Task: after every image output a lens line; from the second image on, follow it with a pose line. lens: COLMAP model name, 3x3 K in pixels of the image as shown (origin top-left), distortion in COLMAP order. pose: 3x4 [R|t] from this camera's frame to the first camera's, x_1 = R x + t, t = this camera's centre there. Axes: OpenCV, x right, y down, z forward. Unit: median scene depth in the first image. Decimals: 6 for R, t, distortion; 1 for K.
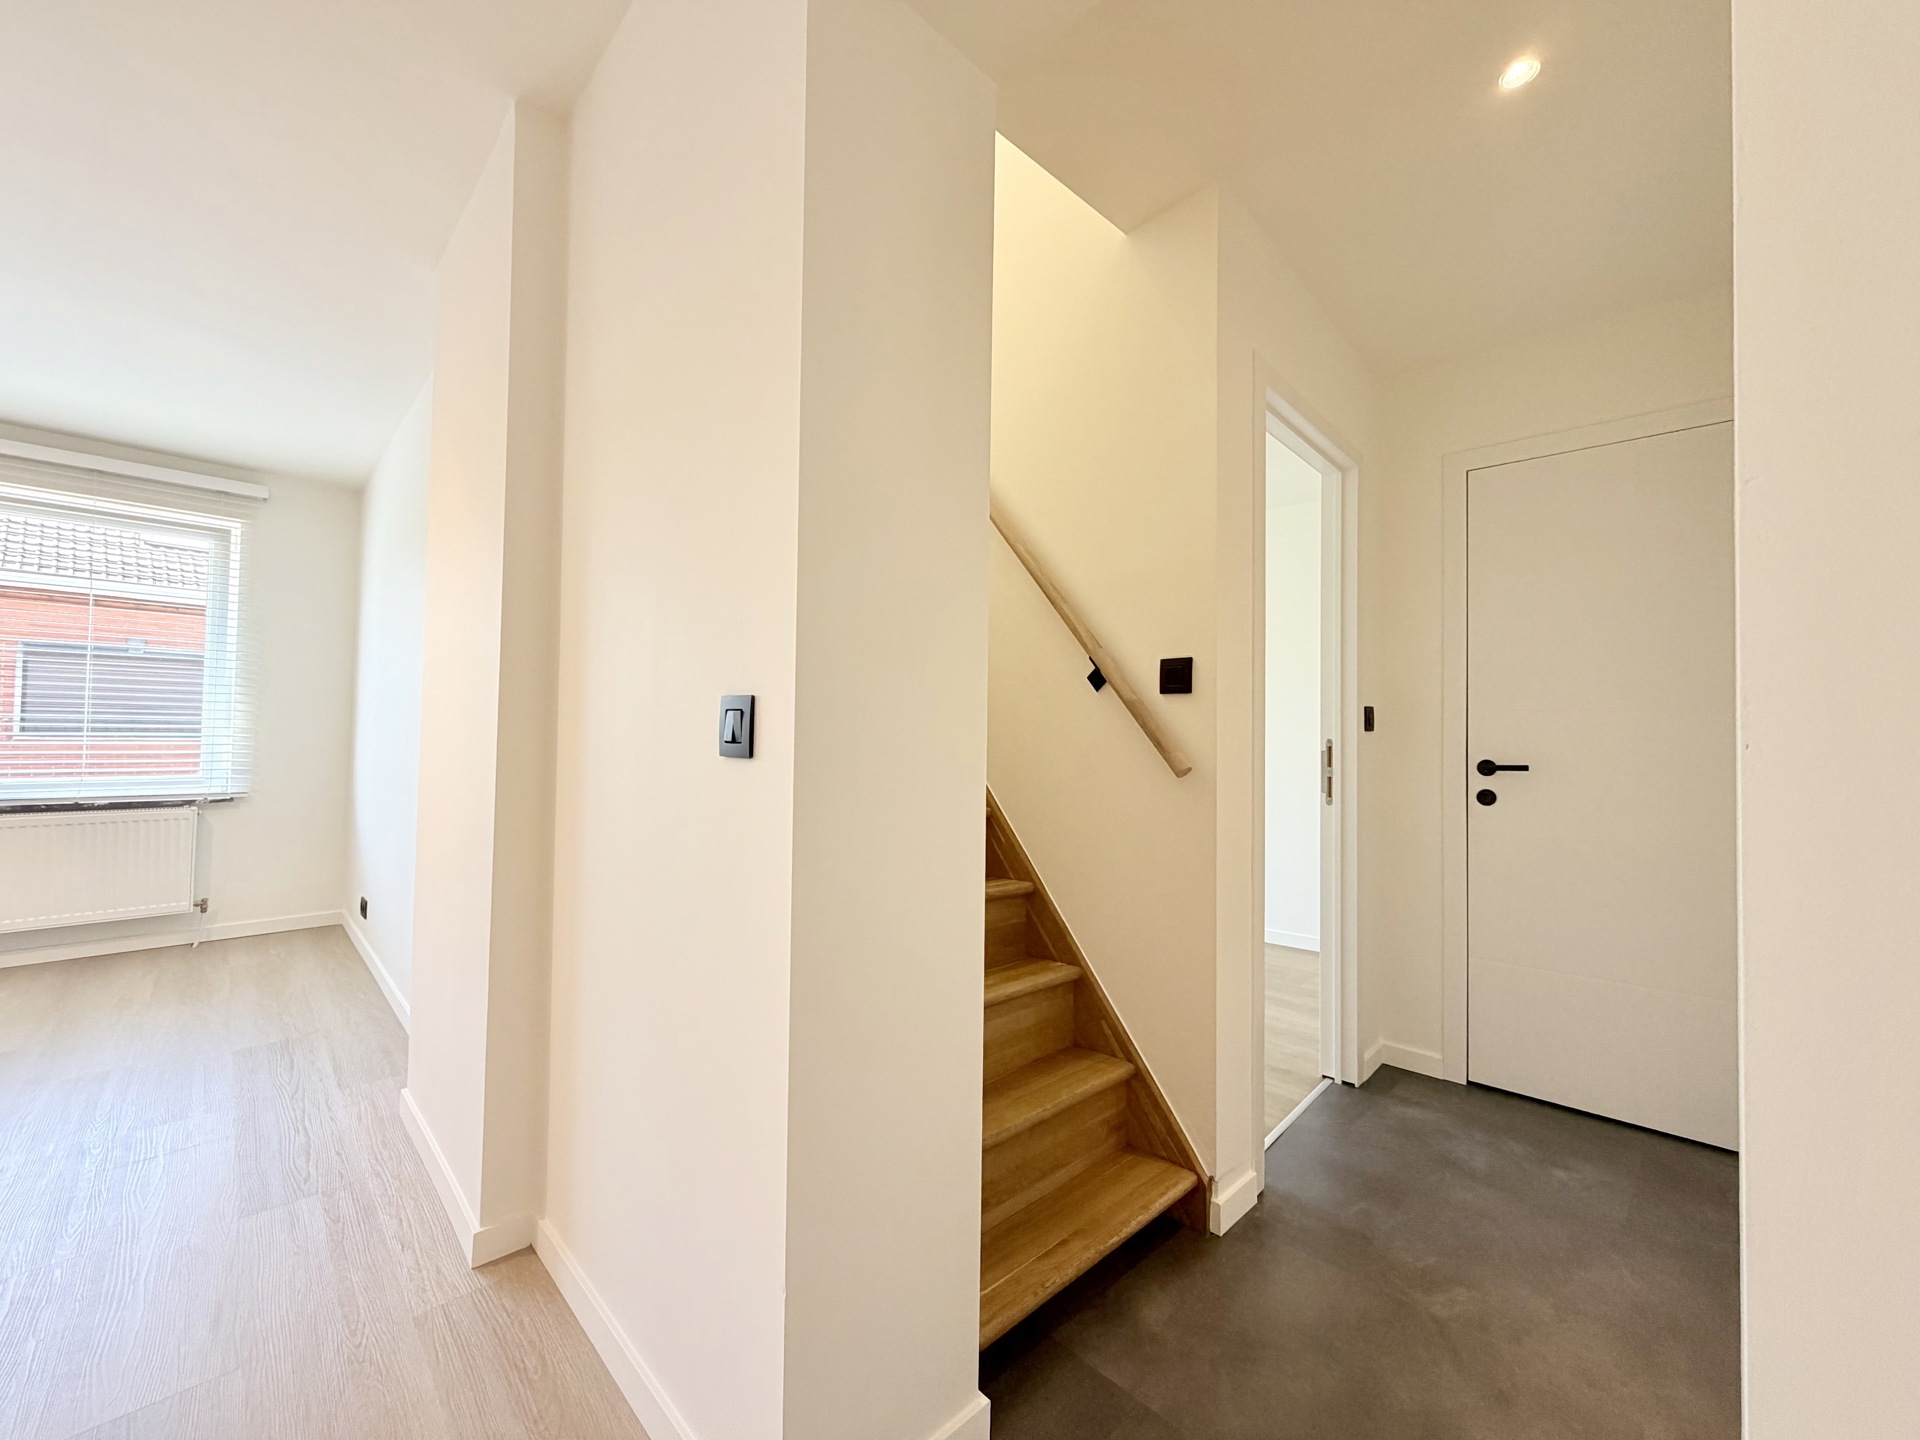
lens RADIAL K [[777.4, 0, 960.0], [0, 777.4, 720.0], [0, 0, 1]] dist [-0.001167, -0.000187]
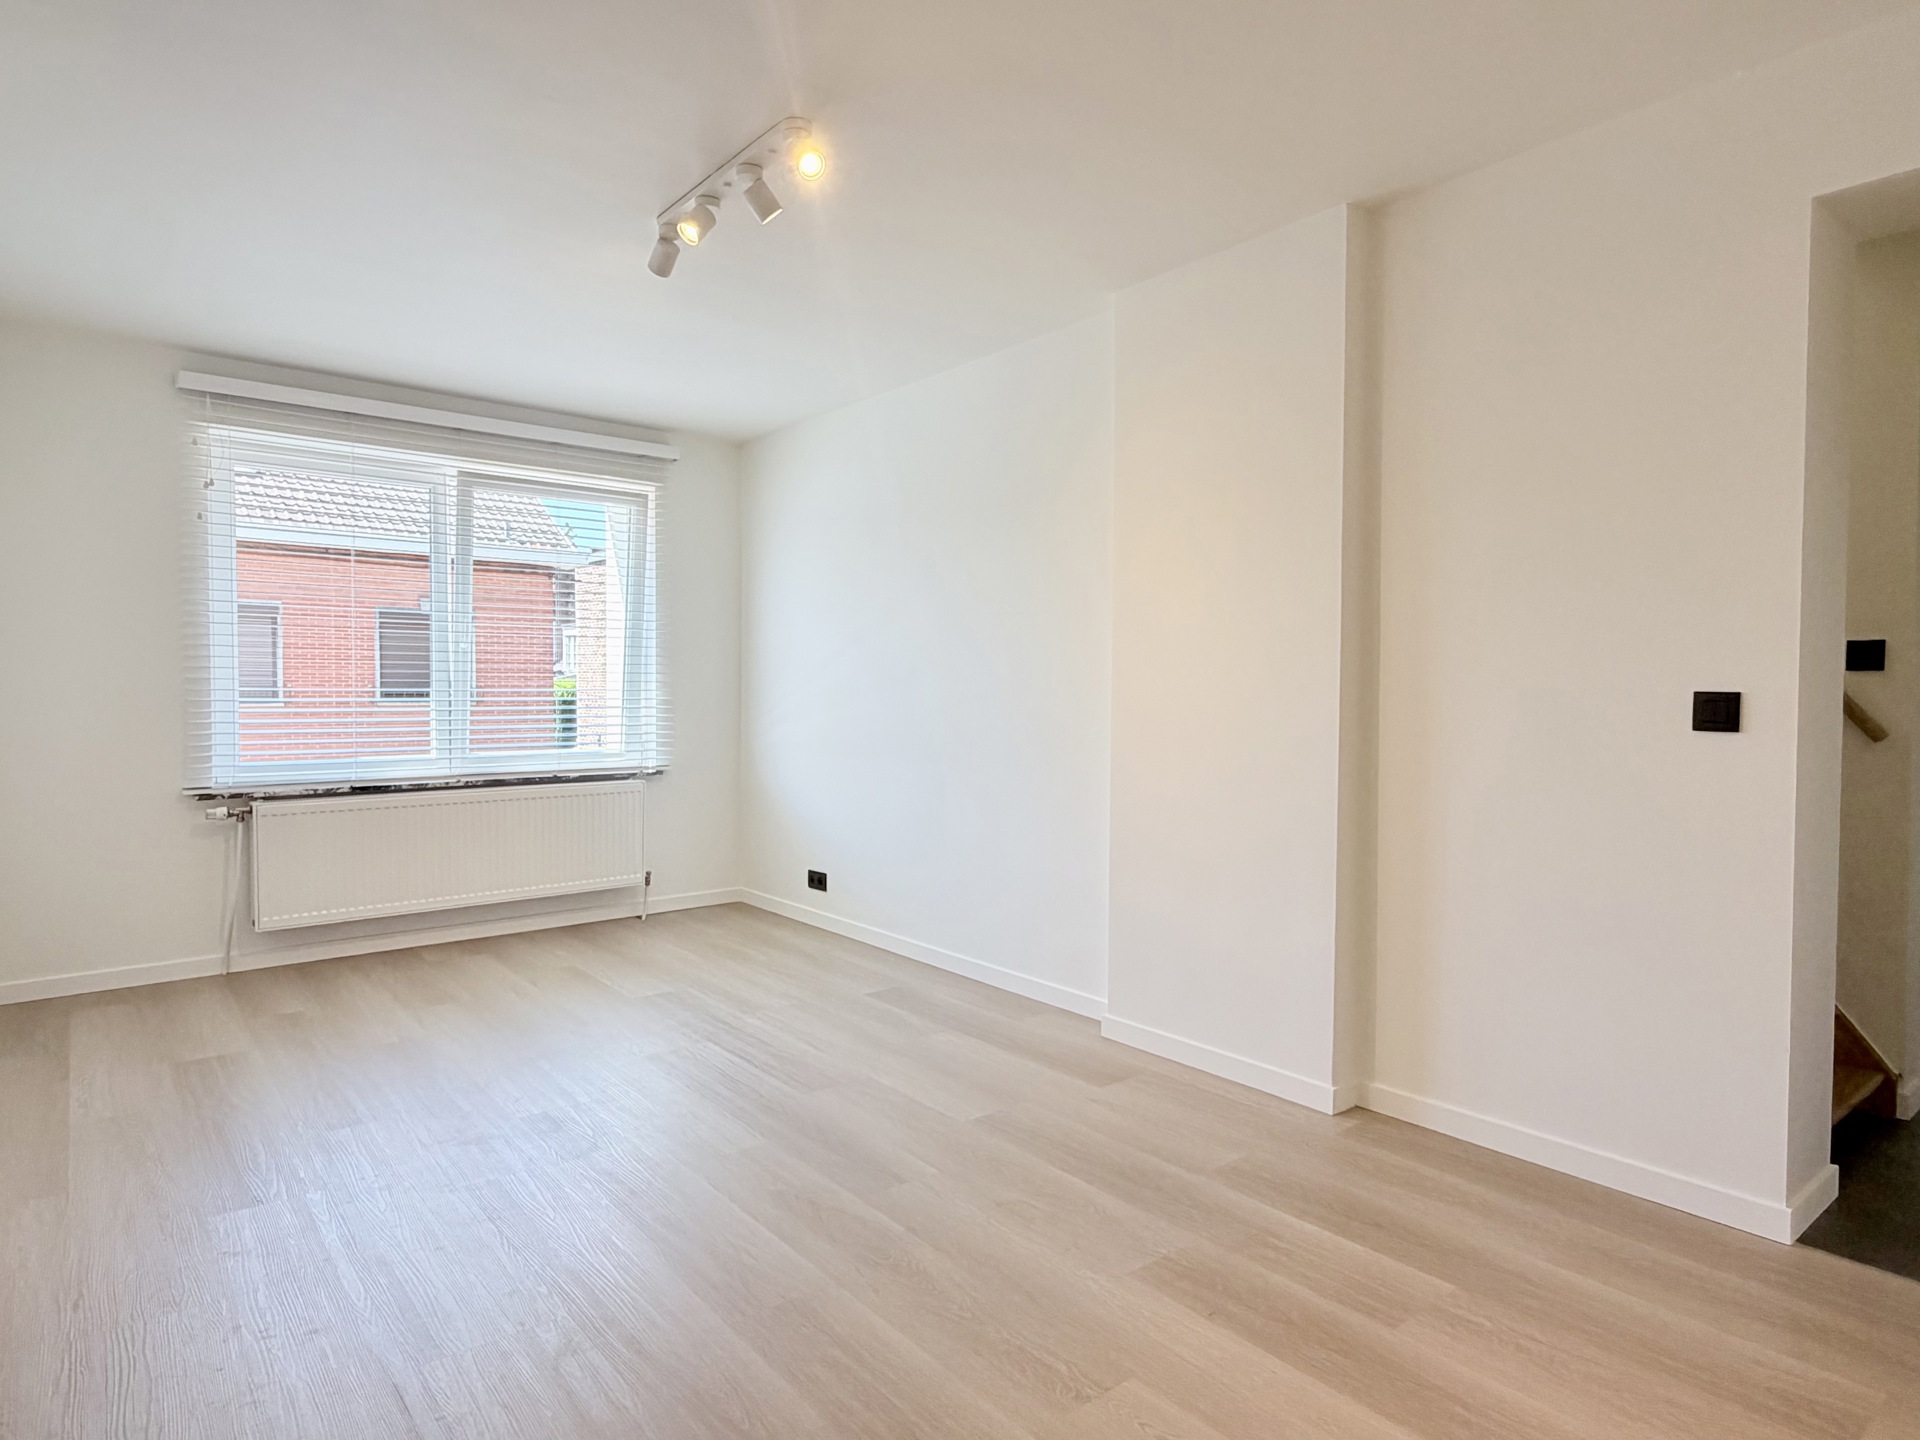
lens RADIAL K [[1121.2, 0, 960.0], [0, 1121.2, 720.0], [0, 0, 1]] dist [0.000331, 0.000741]
pose [[0.996320, -0.008167, -0.085317, -0.437743], [0.012314, 0.998762, 0.048203, -0.027122], [0.084818, -0.049076, 0.995187, -0.372859]]
